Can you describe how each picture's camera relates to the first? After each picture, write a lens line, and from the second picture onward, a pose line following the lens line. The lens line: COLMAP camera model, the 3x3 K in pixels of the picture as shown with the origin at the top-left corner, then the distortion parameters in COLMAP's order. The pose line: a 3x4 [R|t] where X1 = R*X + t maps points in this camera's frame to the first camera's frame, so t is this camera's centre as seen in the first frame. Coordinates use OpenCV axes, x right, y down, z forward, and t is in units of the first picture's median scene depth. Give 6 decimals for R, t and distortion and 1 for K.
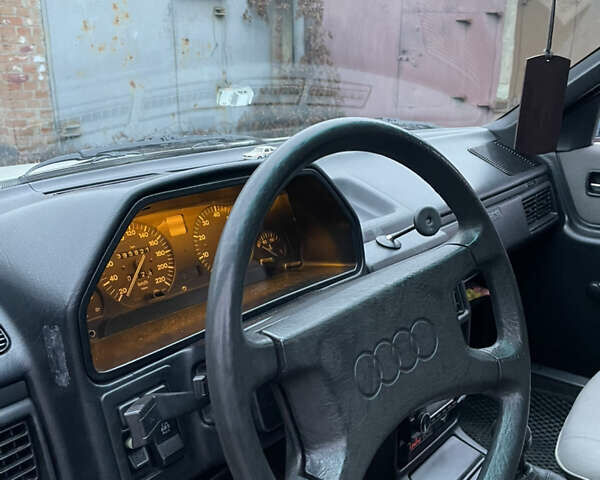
lens RADIAL K [[669.5, 0, 300.0], [0, 669.5, 240.0], [0, 0, 1]] dist [0.141009, -0.352423]
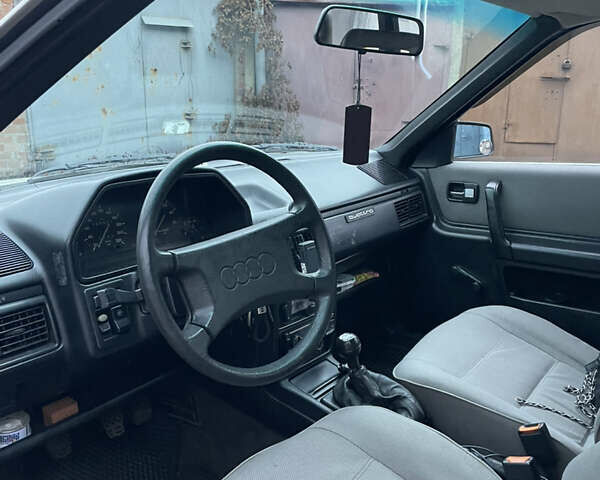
lens RADIAL K [[669.5, 0, 300.0], [0, 669.5, 240.0], [0, 0, 1]] dist [0.141009, -0.352423]
pose [[0.999222, -0.004747, 0.039139, 0.087045], [0.006080, 0.999403, -0.034008, 0.060606], [-0.038954, 0.034219, 0.998655, -0.339320]]
